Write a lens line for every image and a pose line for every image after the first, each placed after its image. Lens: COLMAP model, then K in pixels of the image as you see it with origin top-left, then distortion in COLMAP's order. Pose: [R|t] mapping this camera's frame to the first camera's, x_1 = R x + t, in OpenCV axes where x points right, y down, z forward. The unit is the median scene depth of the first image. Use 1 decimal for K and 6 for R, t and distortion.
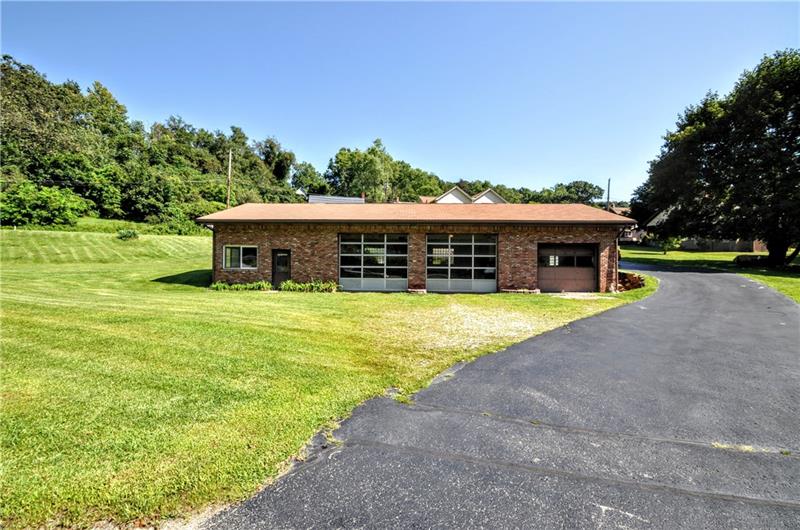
lens RADIAL K [[347.0, 0, 393.7], [0, 347.0, 263.2], [0, 0, 1]] dist [0.010420, -0.013515]
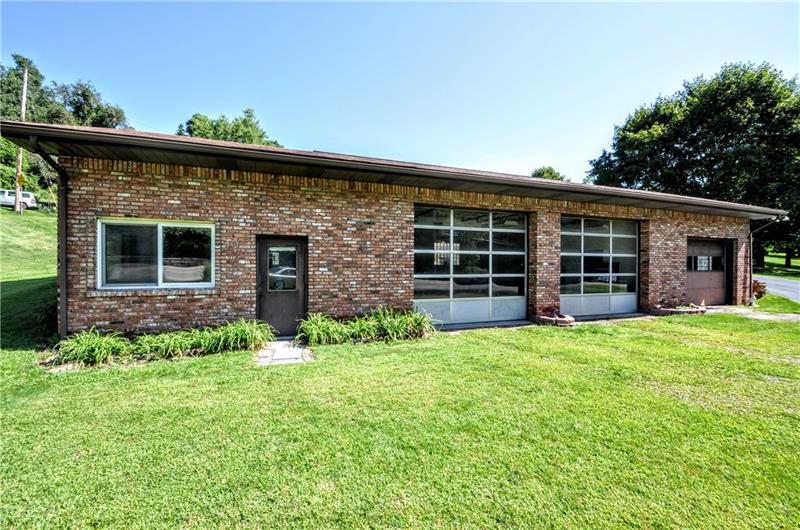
lens RADIAL K [[347.0, 0, 393.7], [0, 347.0, 263.2], [0, 0, 1]] dist [0.010420, -0.013515]
pose [[0.914982, -0.003698, 0.403478, -0.365873], [-0.001020, 0.999934, 0.011479, -0.012980], [-0.403493, -0.010915, 0.914917, 0.580775]]
